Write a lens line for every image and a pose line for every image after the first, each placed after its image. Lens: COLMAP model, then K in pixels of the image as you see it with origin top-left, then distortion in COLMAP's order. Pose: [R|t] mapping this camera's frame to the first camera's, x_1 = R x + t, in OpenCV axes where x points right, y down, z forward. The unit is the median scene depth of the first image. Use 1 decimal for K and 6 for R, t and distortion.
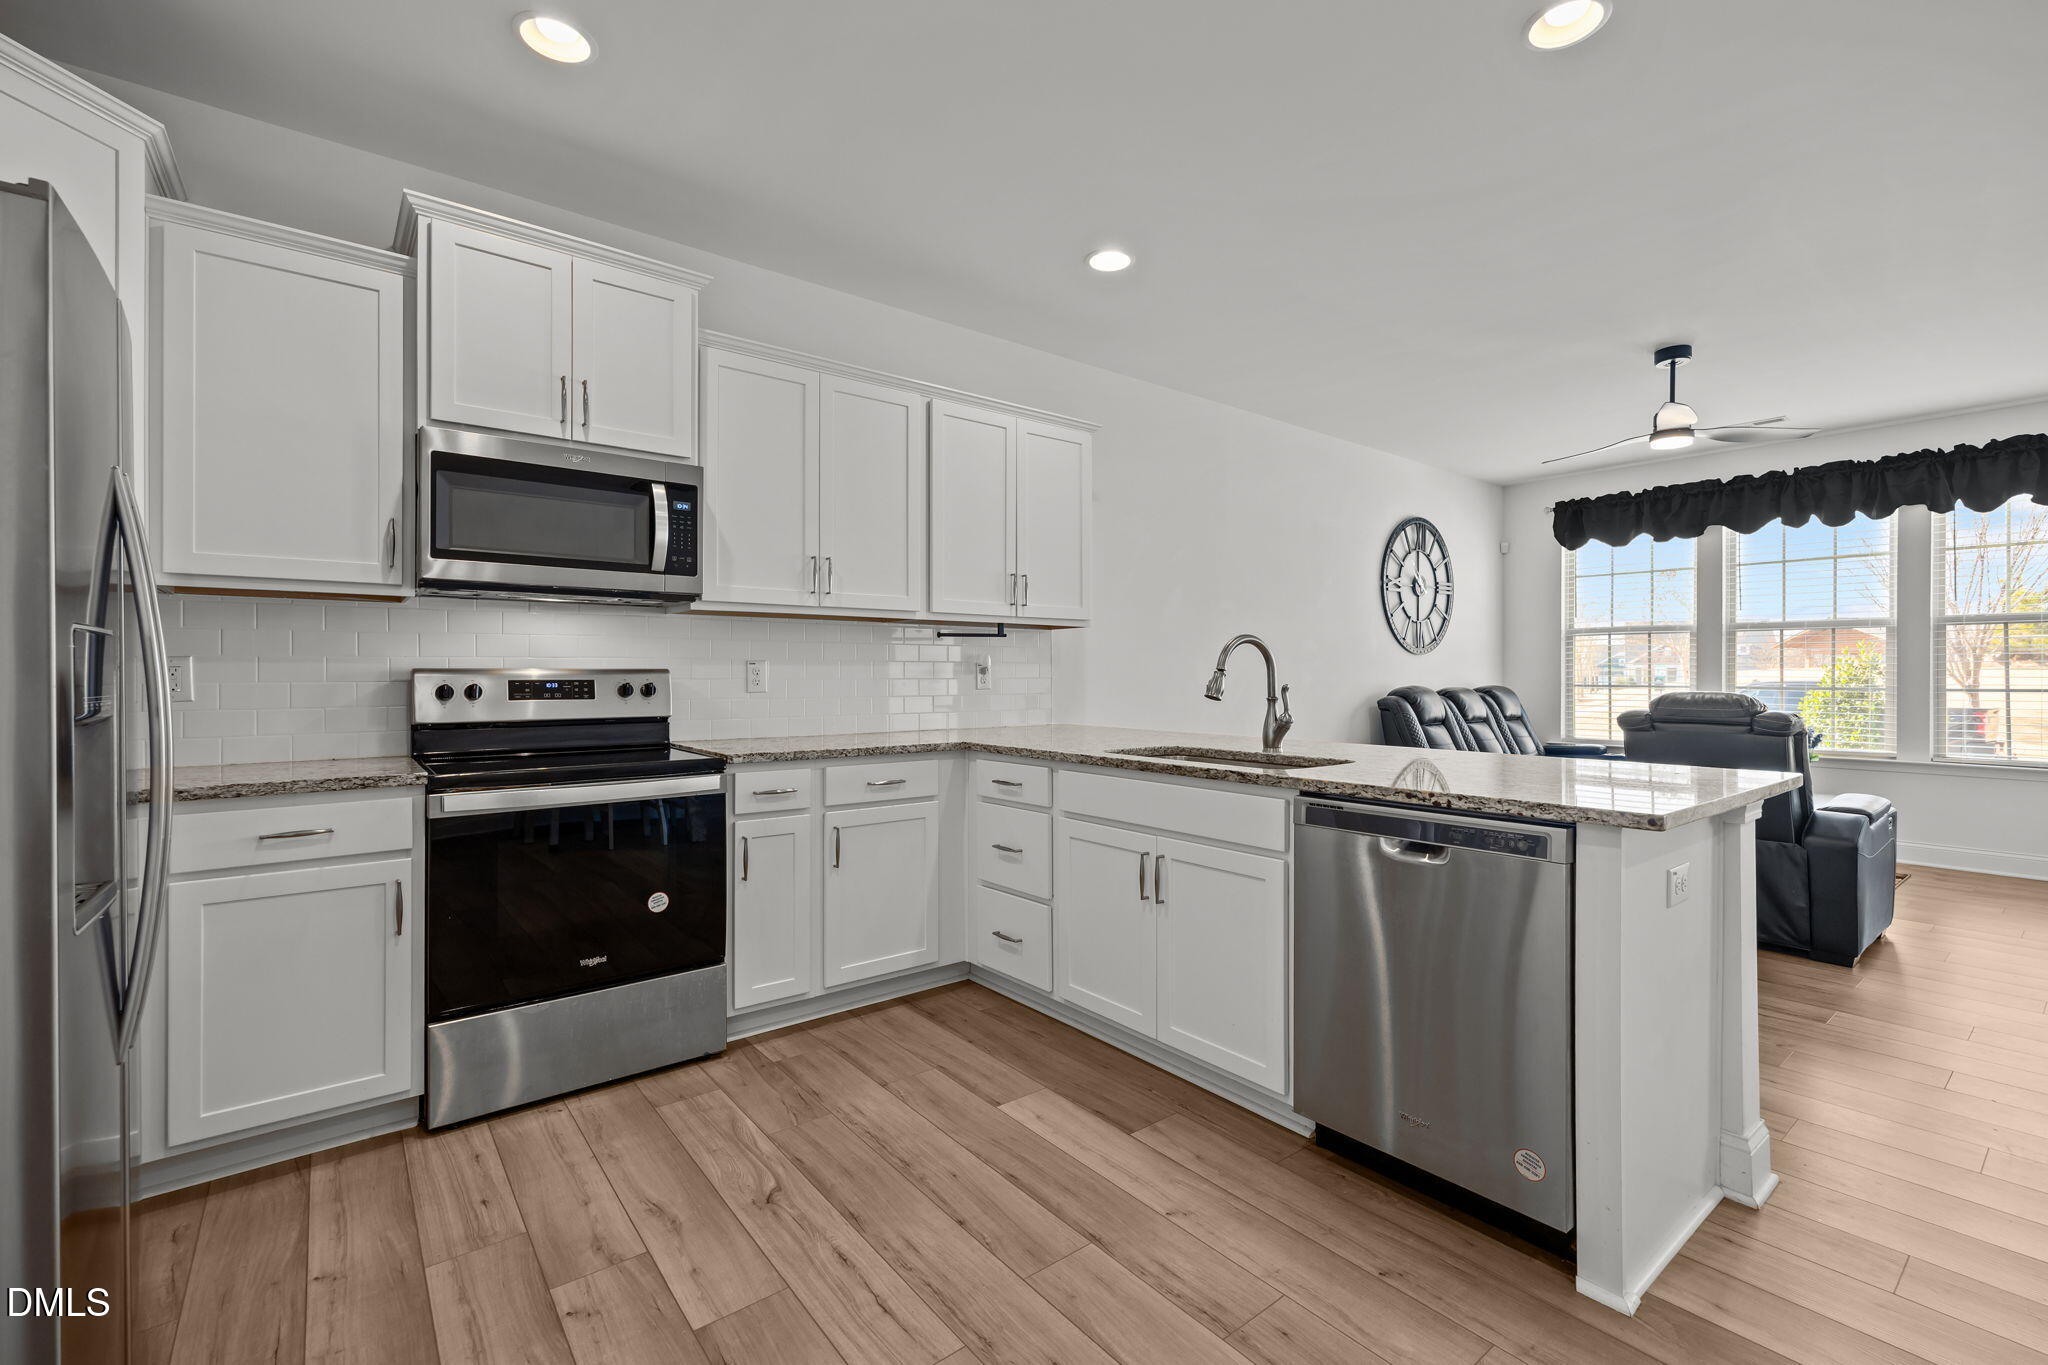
lens RADIAL K [[886.9, 0, 1029.9], [0, 886.9, 675.4], [0, 0, 1]] dist [0.001670, 0.000223]
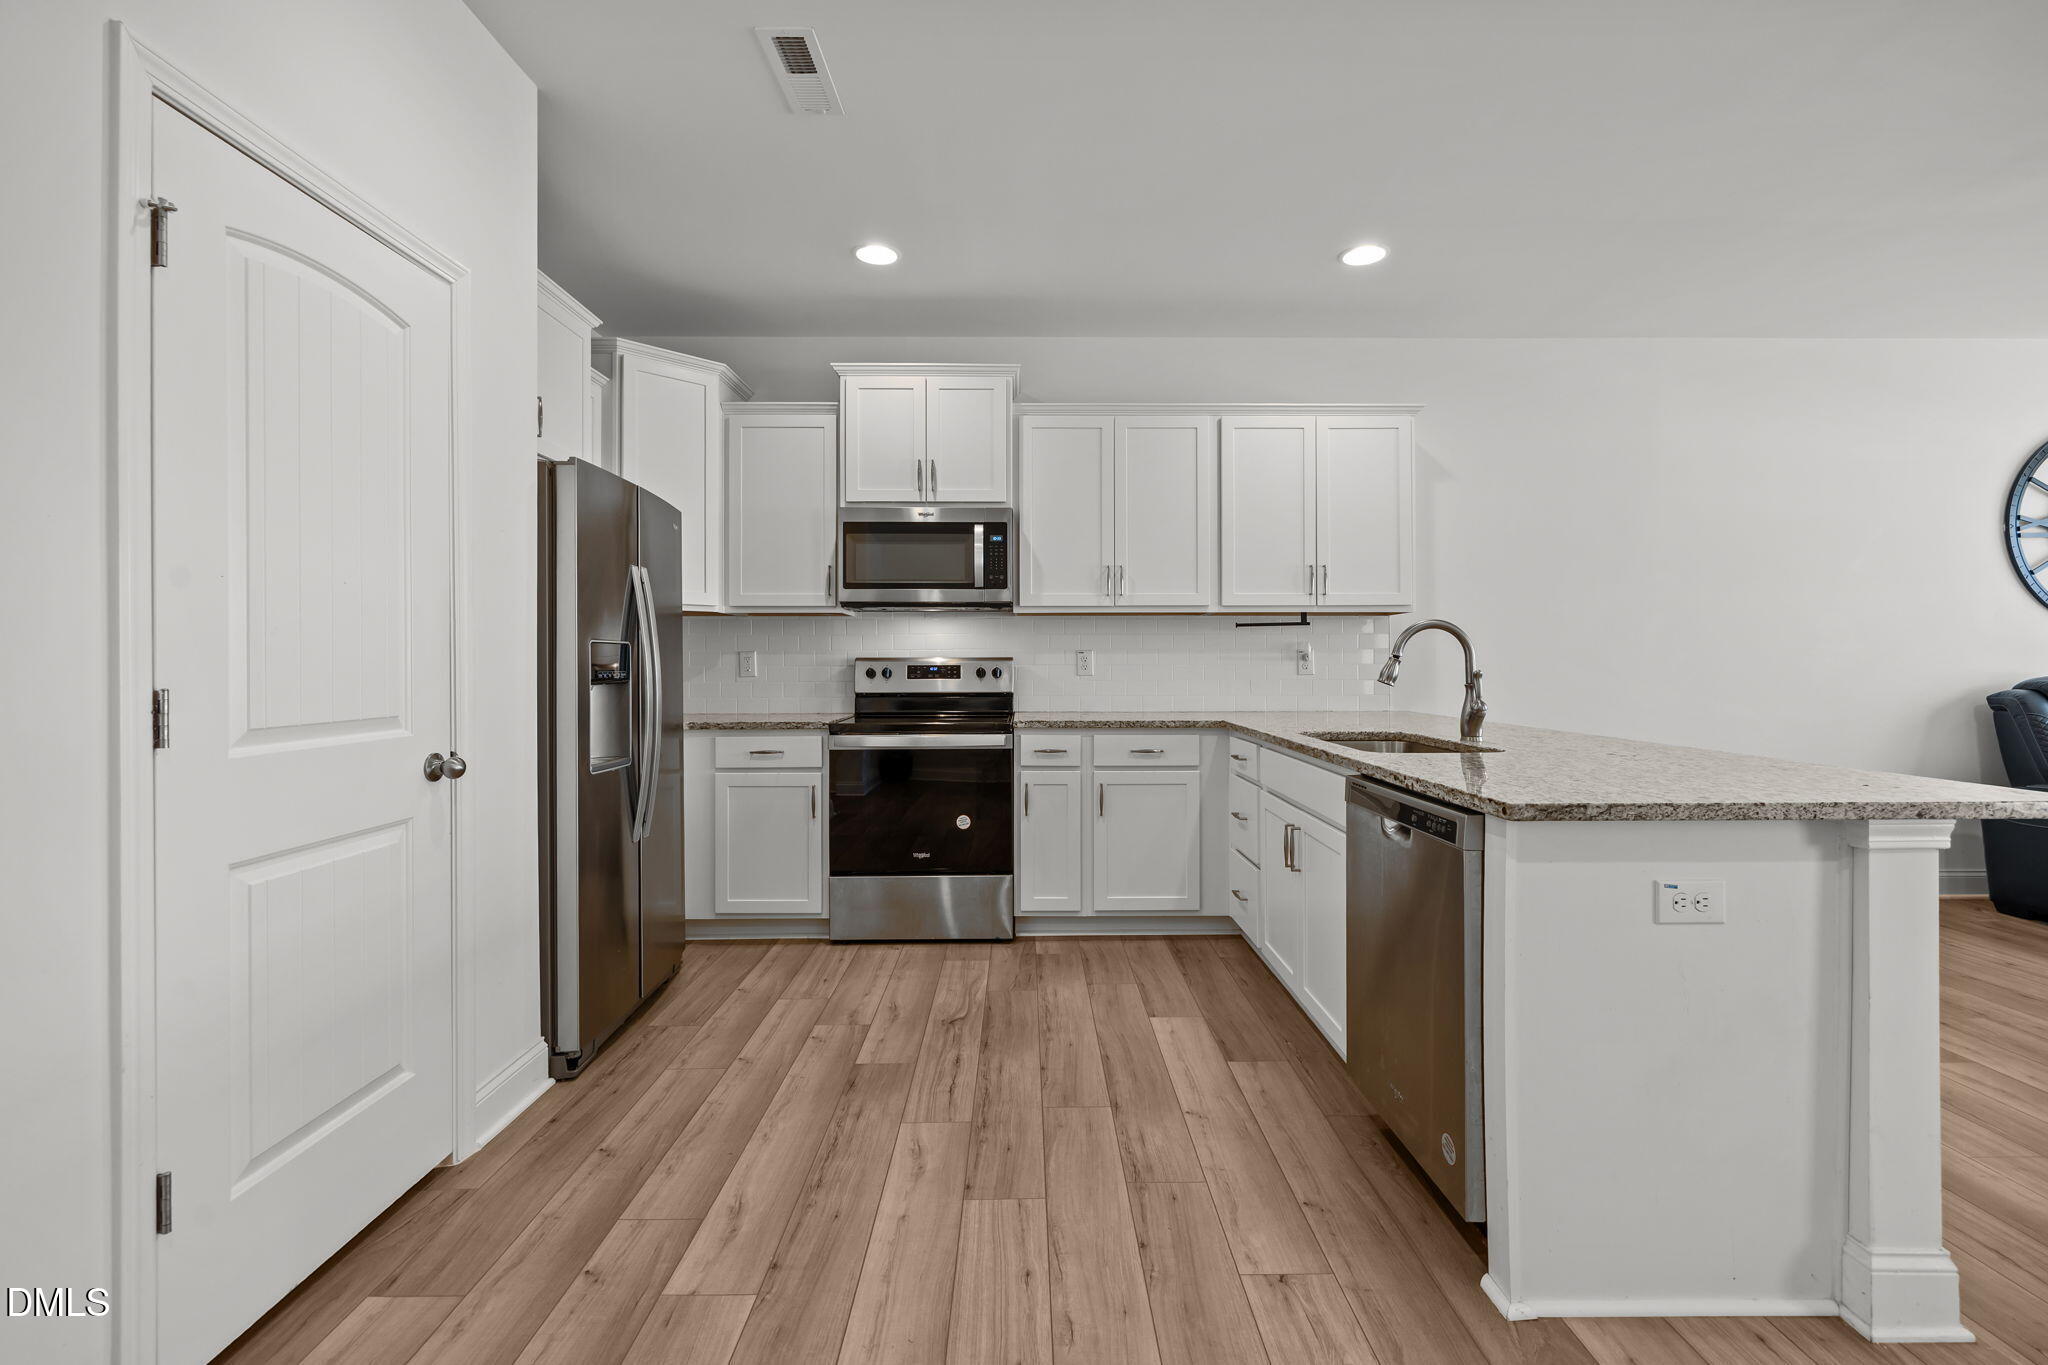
lens RADIAL K [[892.3, 0, 1030.8], [0, 892.3, 663.3], [0, 0, 1]] dist [0.001910, 0.000363]
pose [[0.787275, -0.000949, -0.616602, 0.464378], [0.001339, 0.999999, 0.000170, 0.001614], [0.616601, -0.000960, 0.787275, -0.047243]]
